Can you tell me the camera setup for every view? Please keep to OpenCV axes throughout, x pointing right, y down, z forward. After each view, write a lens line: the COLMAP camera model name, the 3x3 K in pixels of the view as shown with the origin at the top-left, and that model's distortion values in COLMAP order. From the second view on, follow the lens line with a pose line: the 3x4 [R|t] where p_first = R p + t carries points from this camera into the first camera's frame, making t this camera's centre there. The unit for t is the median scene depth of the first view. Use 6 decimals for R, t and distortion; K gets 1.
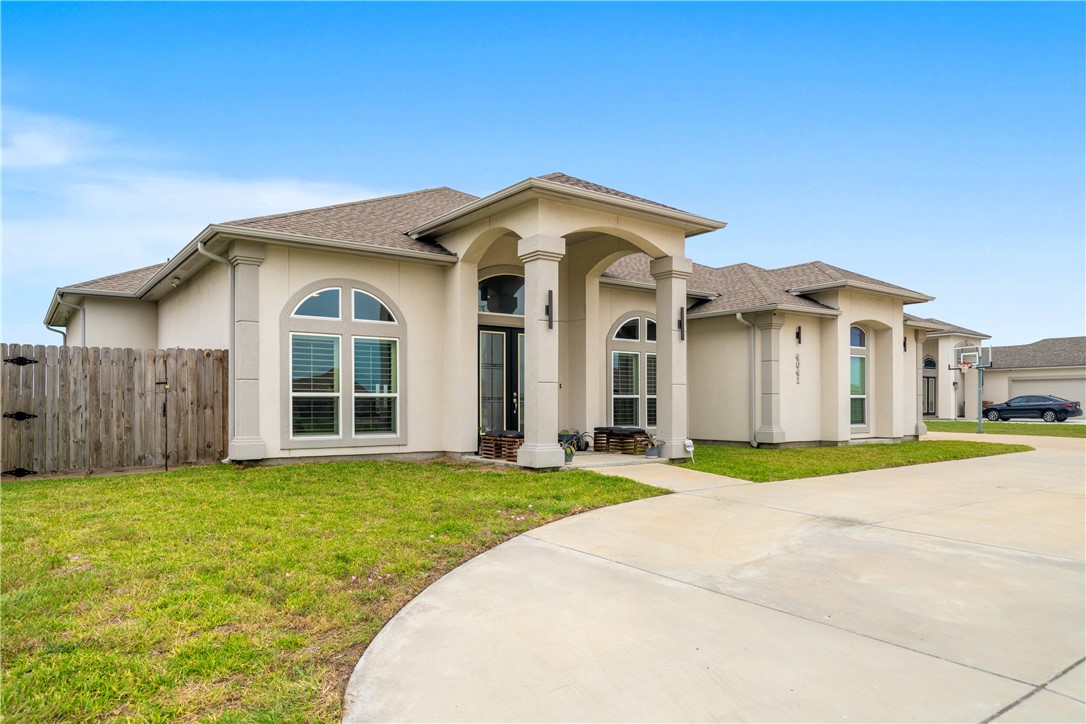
lens RADIAL K [[701.7, 0, 542.3], [0, 701.7, 395.2], [0, 0, 1]] dist [-0.000381, 0.000027]
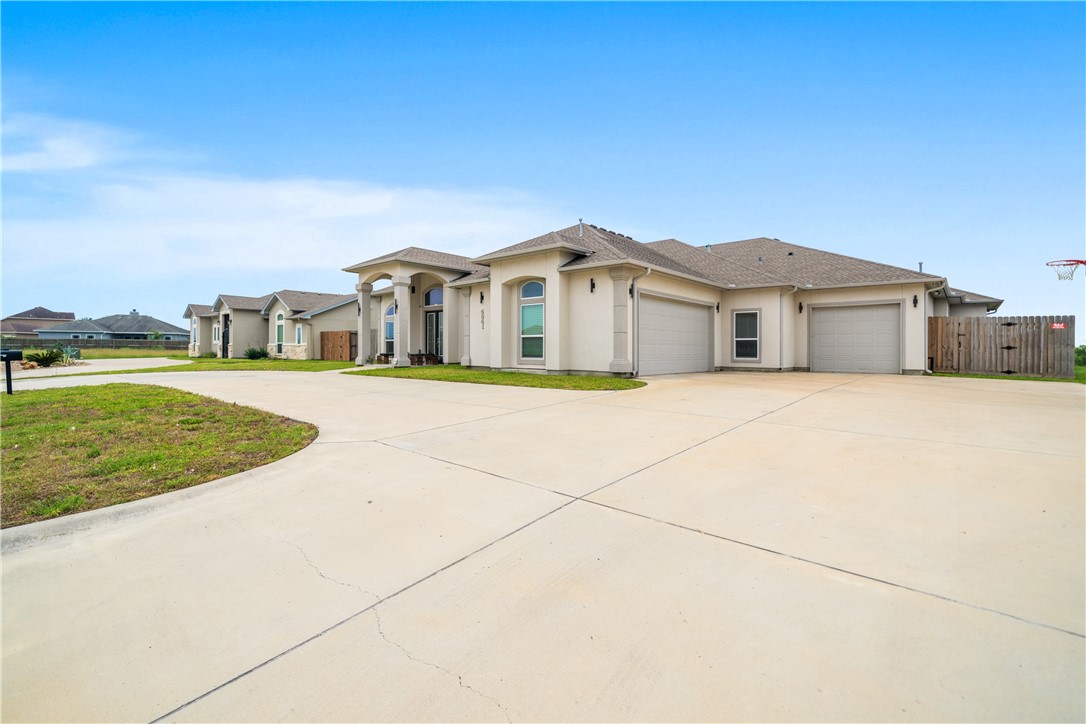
lens RADIAL K [[476.4, 0, 542.1], [0, 476.4, 351.1], [0, 0, 1]] dist [0.000085, -0.000002]
pose [[0.201113, 0.006134, -0.979549, 1.408161], [0.002985, 0.999972, 0.006874, 0.025802], [0.979563, -0.004307, 0.201089, 0.909419]]
